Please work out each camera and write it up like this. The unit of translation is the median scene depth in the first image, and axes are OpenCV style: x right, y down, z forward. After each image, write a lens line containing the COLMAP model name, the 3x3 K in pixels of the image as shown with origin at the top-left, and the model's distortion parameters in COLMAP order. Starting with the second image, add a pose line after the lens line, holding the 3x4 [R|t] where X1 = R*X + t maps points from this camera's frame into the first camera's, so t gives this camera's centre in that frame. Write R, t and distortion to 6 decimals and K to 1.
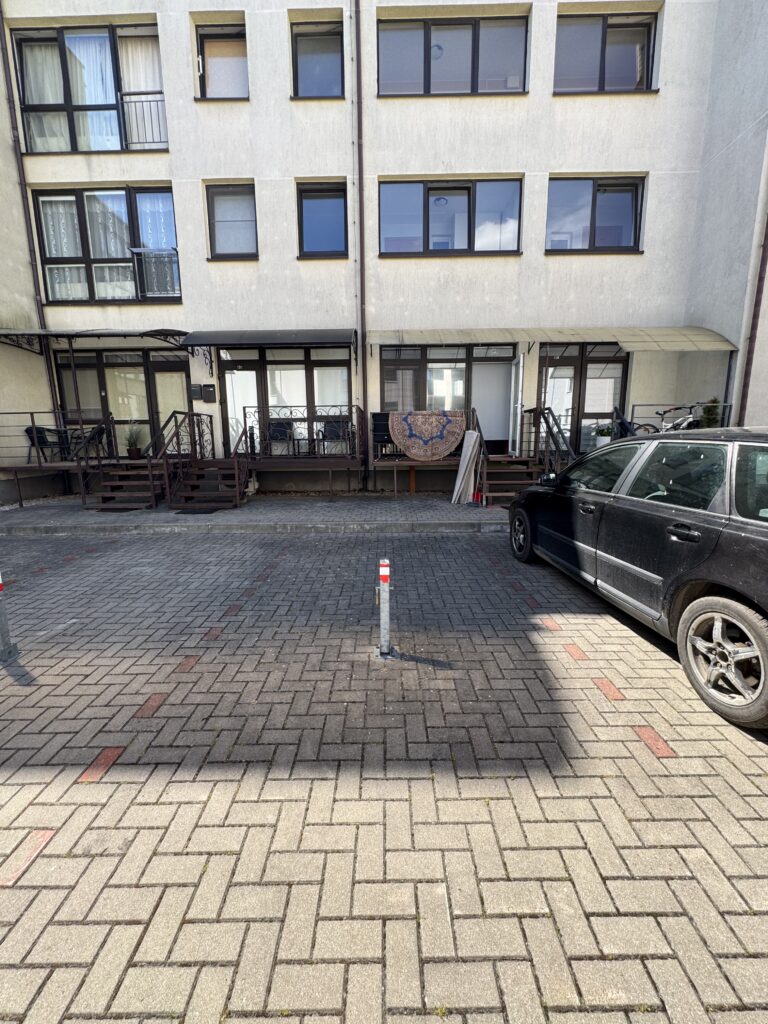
lens RADIAL K [[414.8, 0, 384.3], [0, 414.8, 511.3], [0, 0, 1]] dist [0.001655, 0.000360]
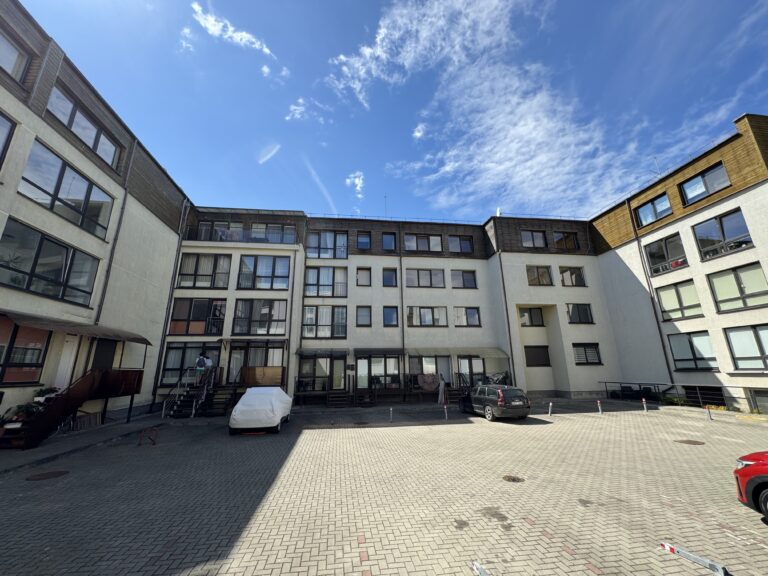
lens RADIAL K [[311.1, 0, 383.1], [0, 311.1, 288.3], [0, 0, 1]] dist [0.001655, 0.000360]
pose [[0.989702, 0.032051, 0.139508, -0.562803], [0.029782, 0.907174, -0.419700, 0.151588], [-0.140010, 0.419533, 0.896878, -1.340910]]
